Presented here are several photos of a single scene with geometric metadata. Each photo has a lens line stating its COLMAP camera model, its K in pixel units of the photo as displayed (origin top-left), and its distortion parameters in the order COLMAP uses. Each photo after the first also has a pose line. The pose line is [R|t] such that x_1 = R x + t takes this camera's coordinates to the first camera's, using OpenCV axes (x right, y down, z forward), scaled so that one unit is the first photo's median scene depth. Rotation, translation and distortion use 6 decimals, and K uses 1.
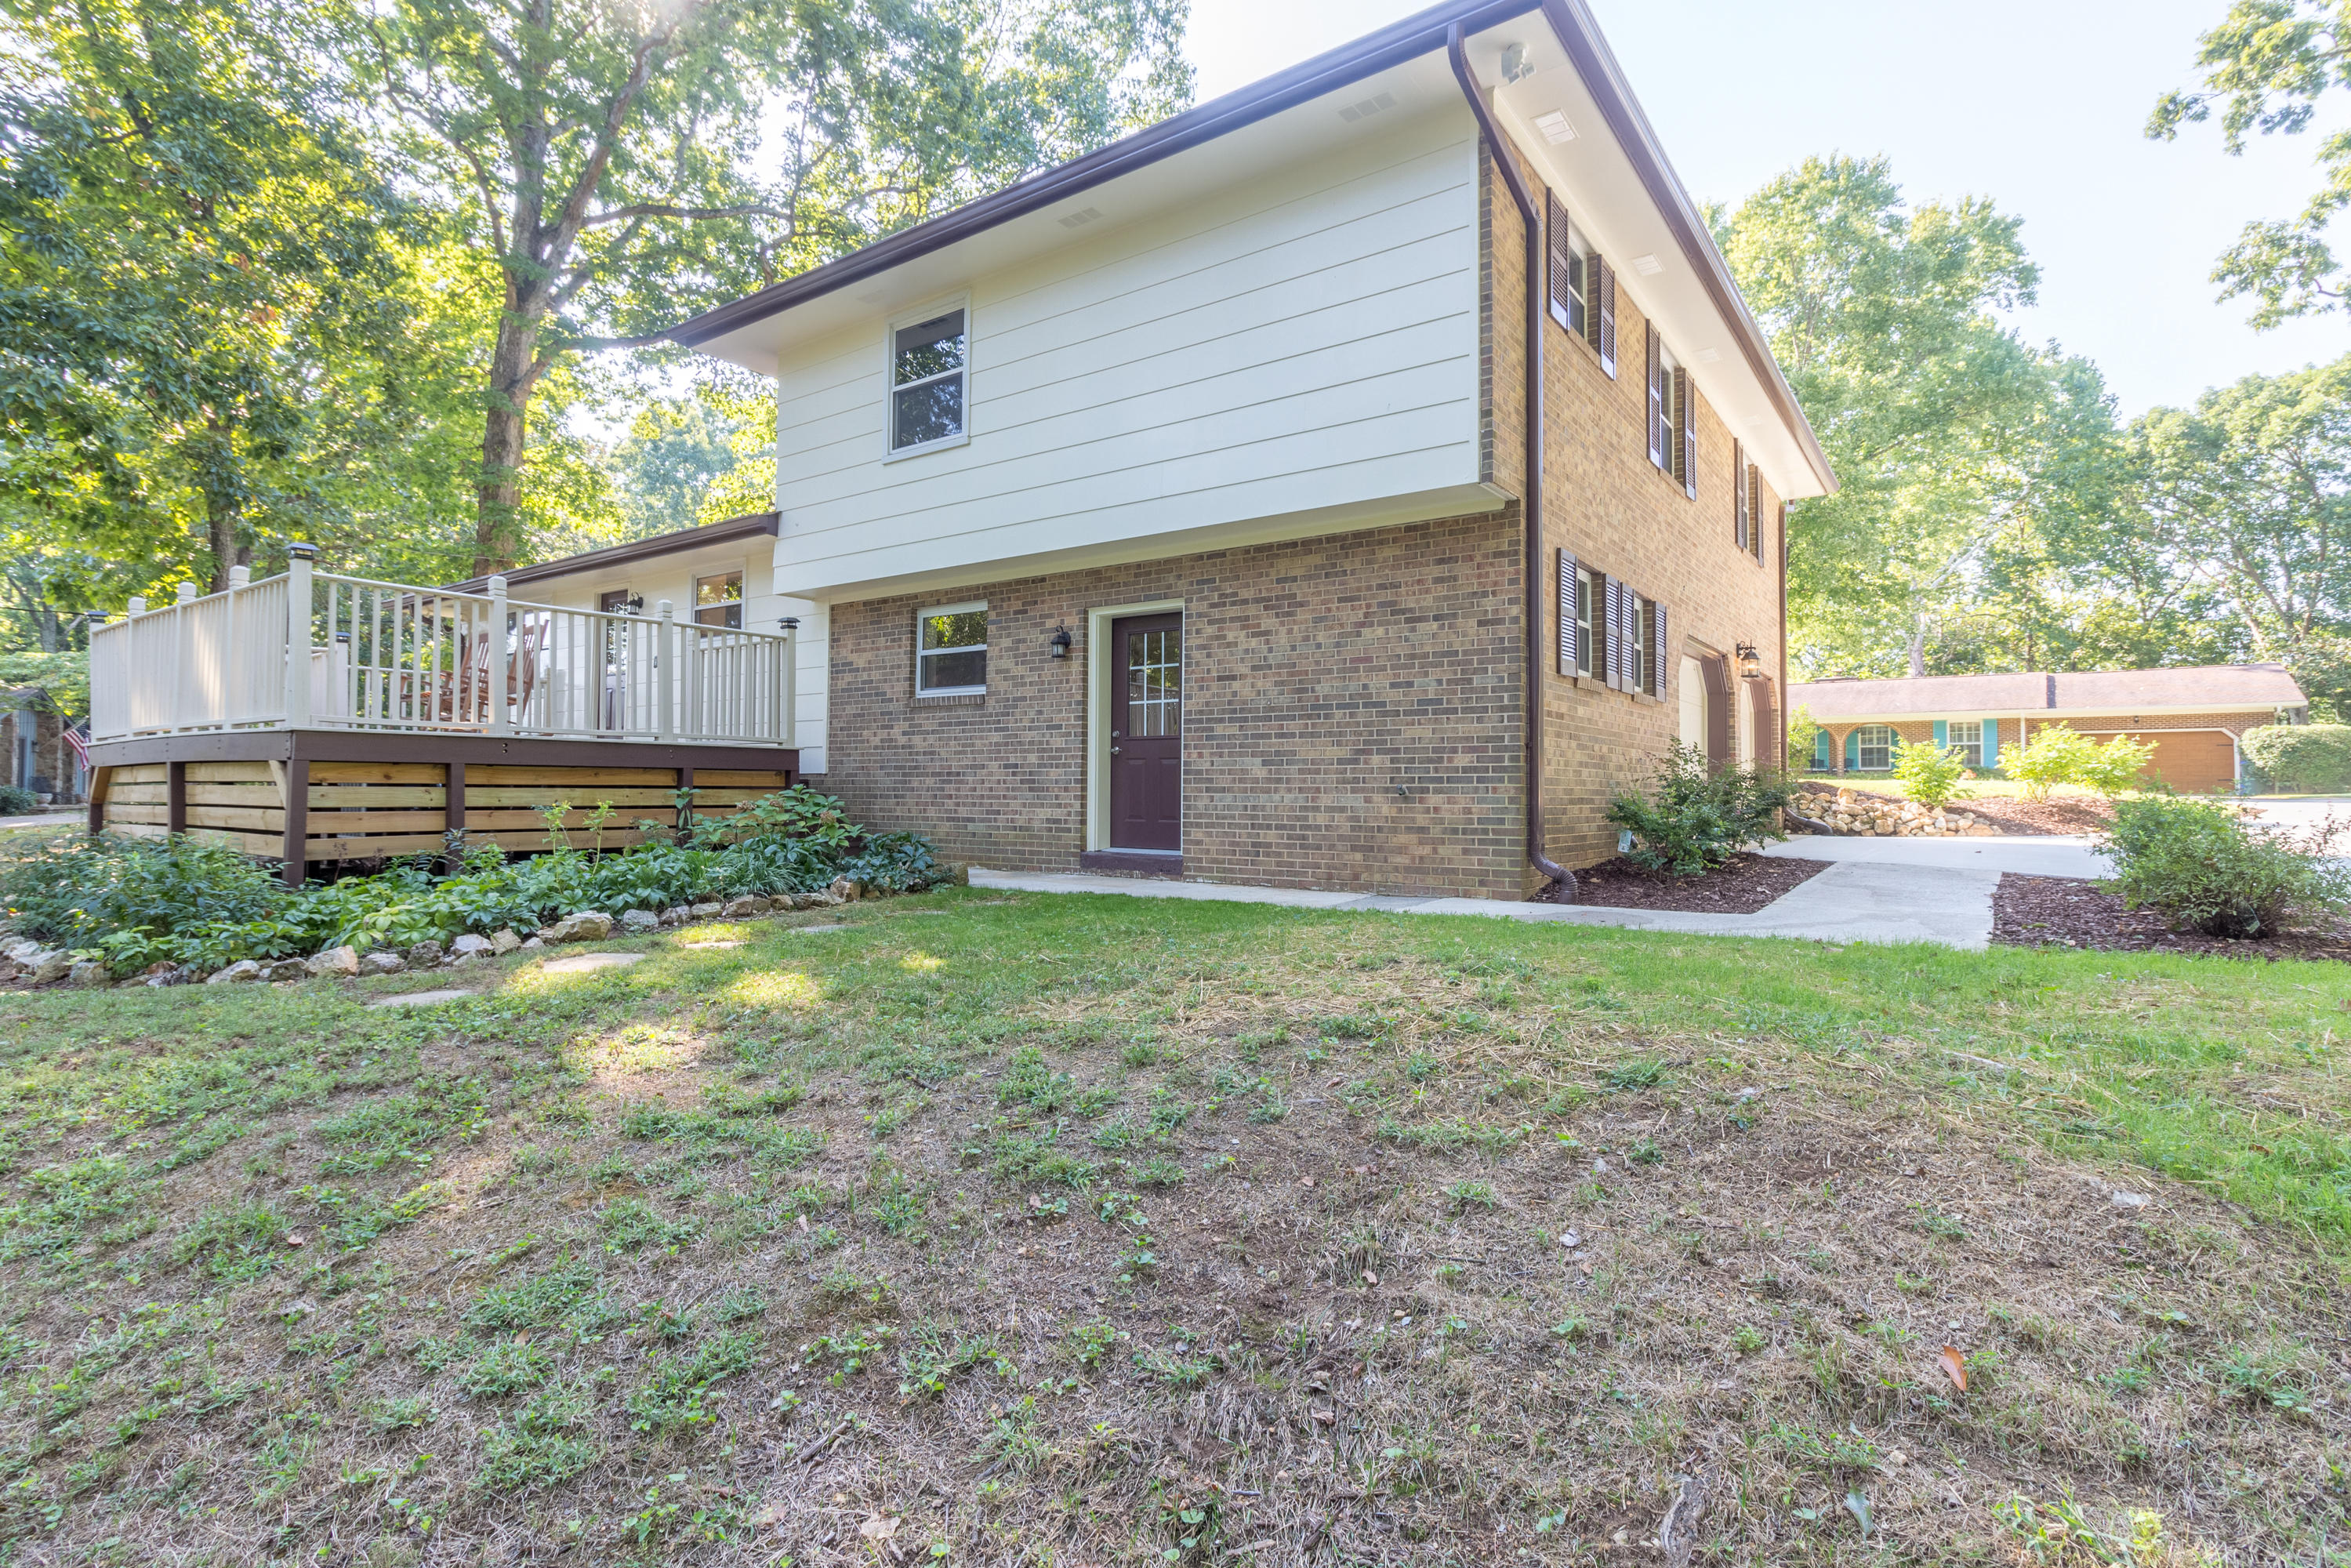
lens RADIAL K [[1158.7, 0, 1175.5], [0, 1158.7, 784.0], [0, 0, 1]] dist [-0.002161, -0.000517]
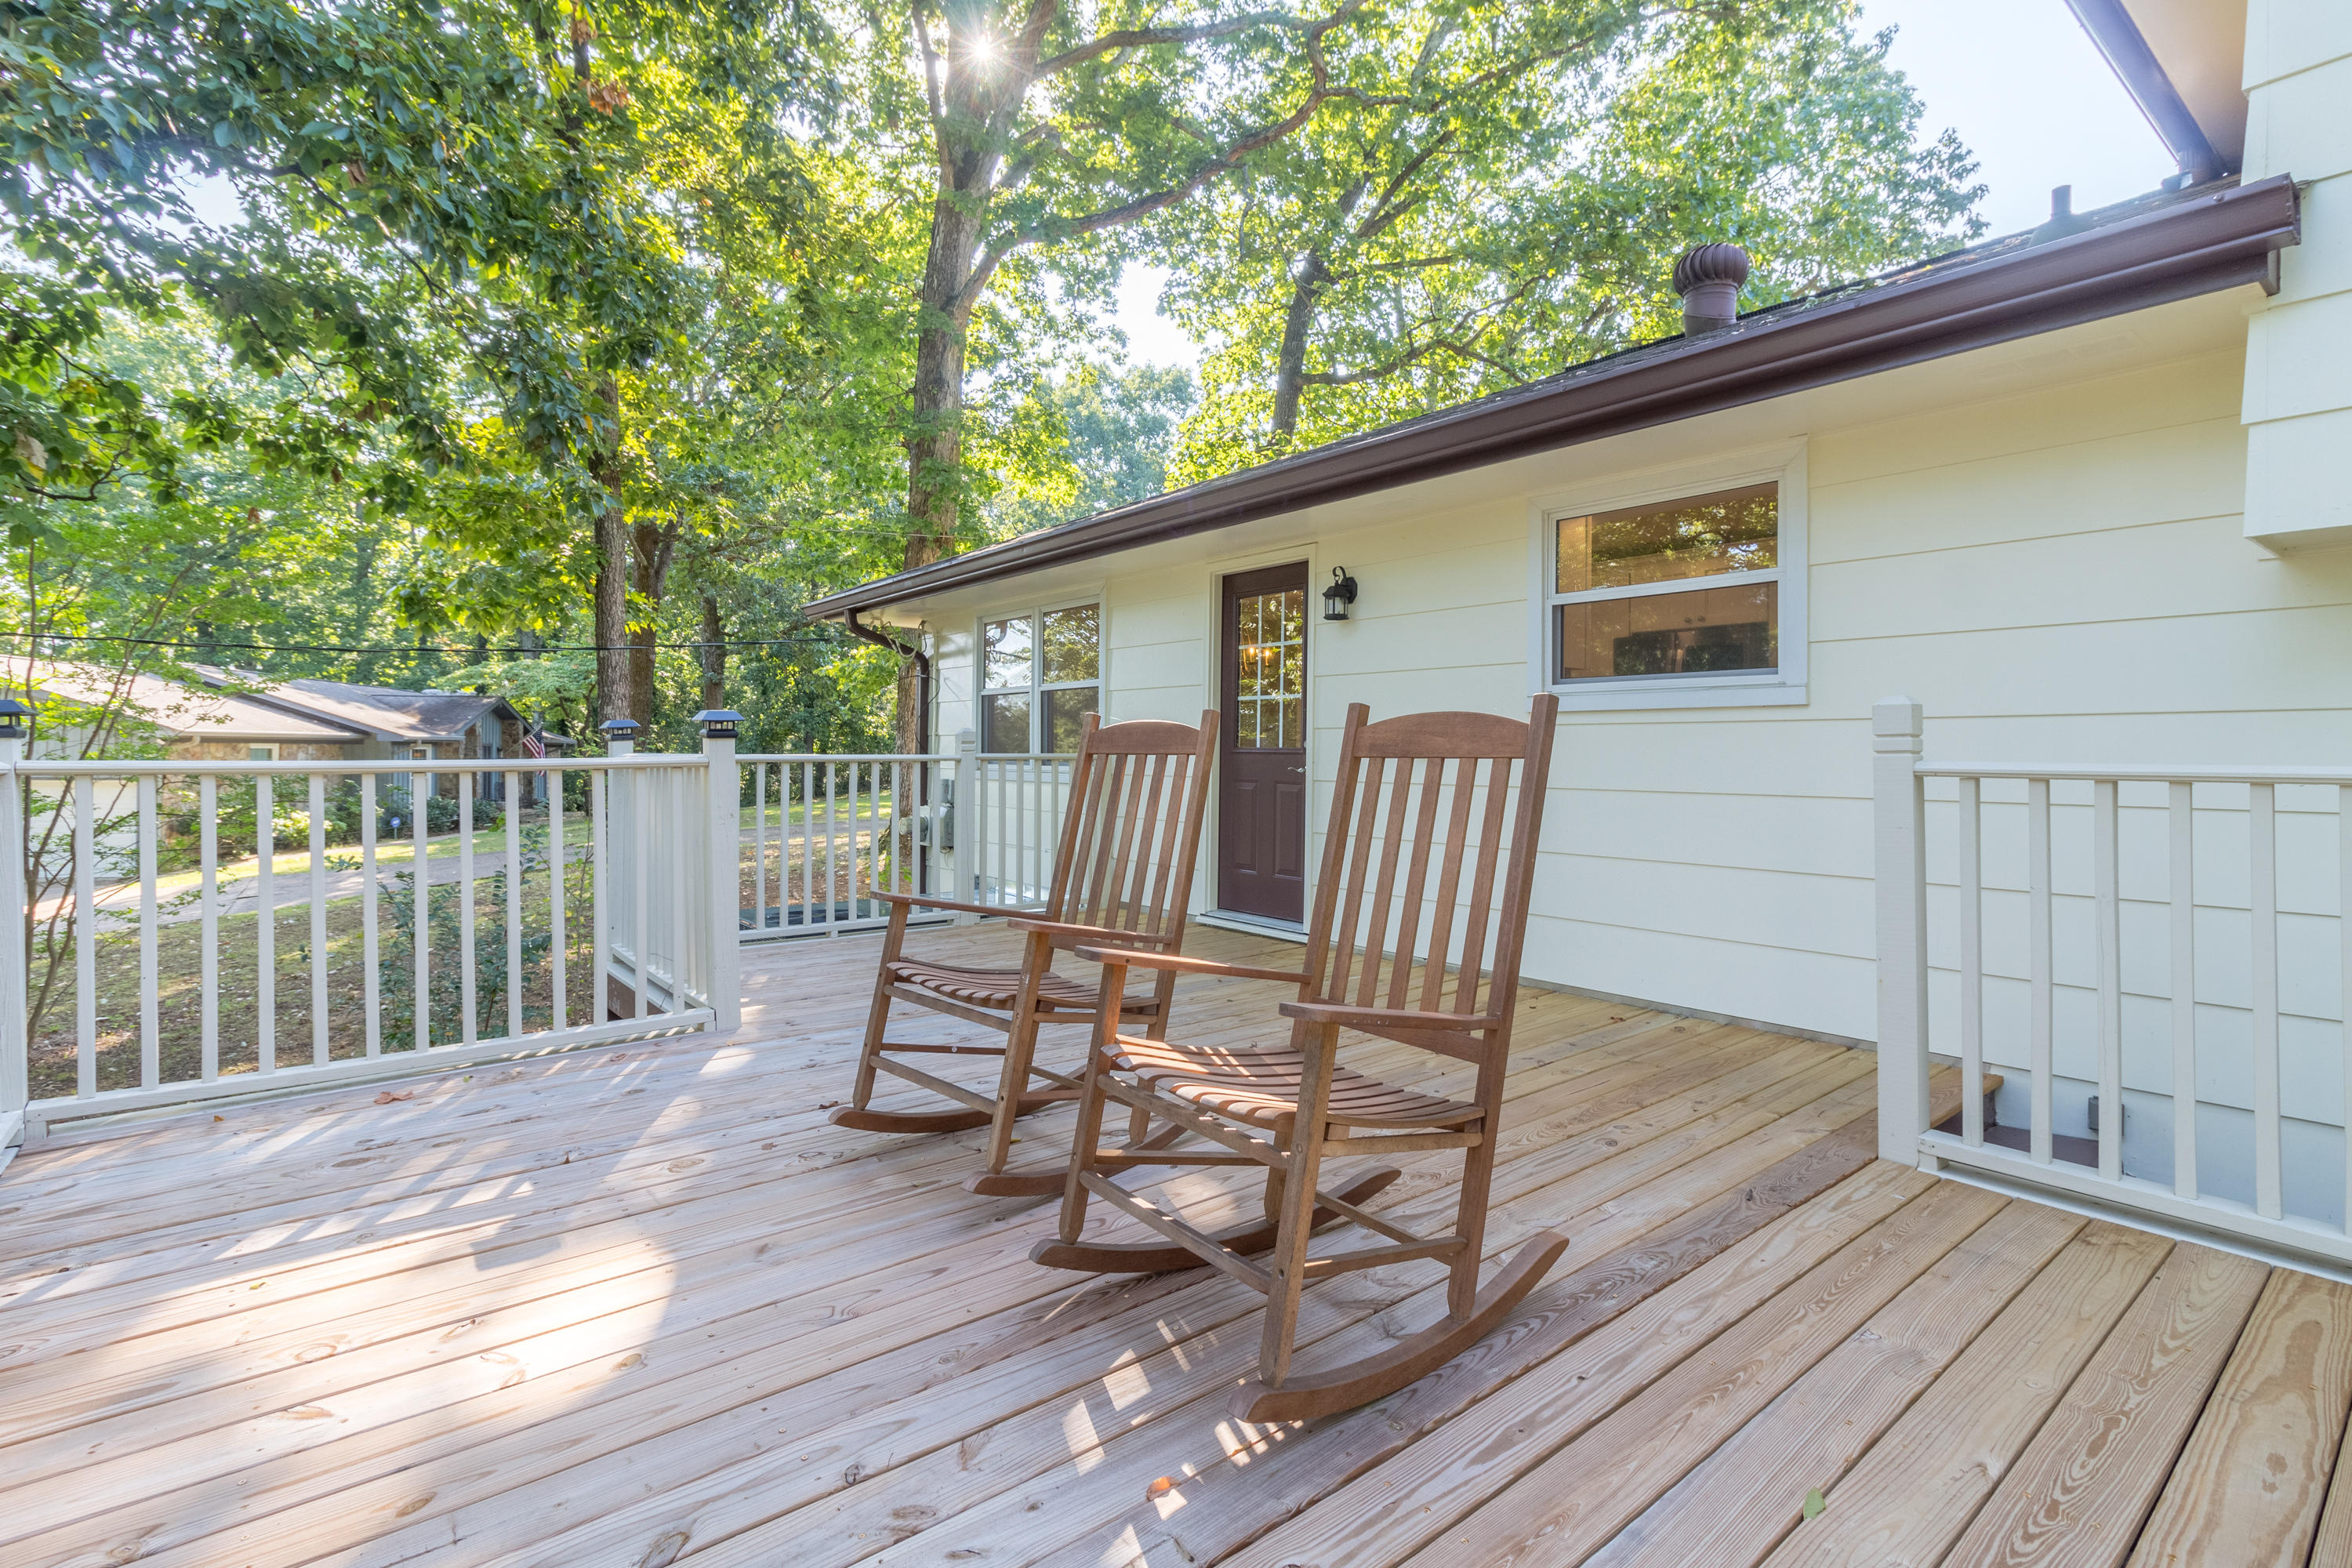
lens RADIAL K [[1107.2, 0, 1173.3], [0, 1107.2, 717.8], [0, 0, 1]] dist [0.001701, 0.000331]
pose [[0.963809, -0.012797, -0.266287, -0.251145], [0.006501, 0.999678, -0.024511, -0.060978], [0.266515, 0.021893, 0.963582, 0.362342]]
